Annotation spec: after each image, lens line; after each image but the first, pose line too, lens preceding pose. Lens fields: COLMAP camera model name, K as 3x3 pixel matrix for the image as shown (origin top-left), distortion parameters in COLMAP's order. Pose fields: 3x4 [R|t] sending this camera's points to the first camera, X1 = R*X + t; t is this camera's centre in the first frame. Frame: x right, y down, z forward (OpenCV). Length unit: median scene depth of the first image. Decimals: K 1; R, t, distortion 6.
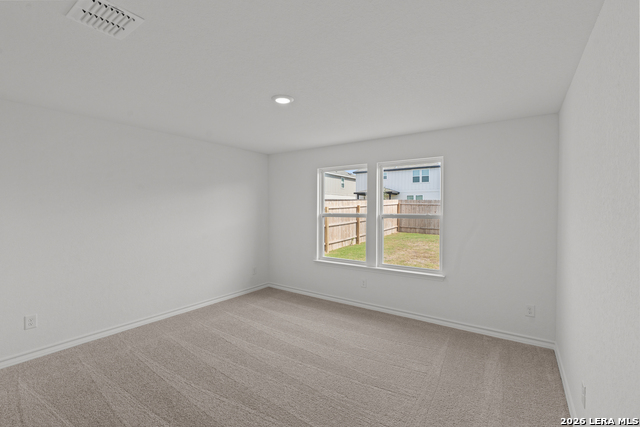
lens RADIAL K [[288.3, 0, 317.2], [0, 288.3, 211.1], [0, 0, 1]] dist [-0.001702, 0.000242]
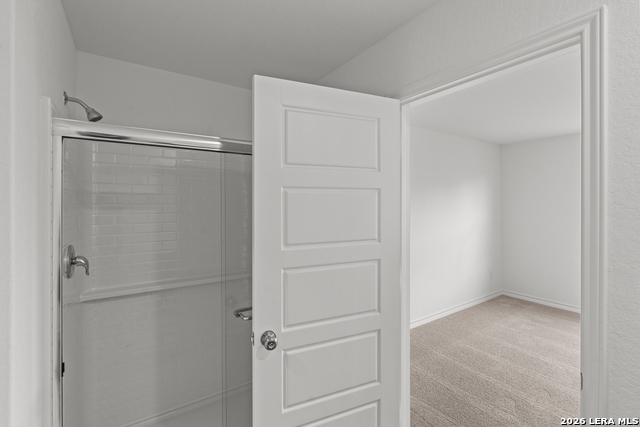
lens RADIAL K [[288.3, 0, 317.2], [0, 288.3, 211.1], [0, 0, 1]] dist [-0.001702, 0.000242]
pose [[0.935947, 0.002260, -0.352134, -0.501221], [0.005685, 0.999752, 0.021525, -0.021464], [0.352095, -0.022149, 0.935702, -0.033994]]
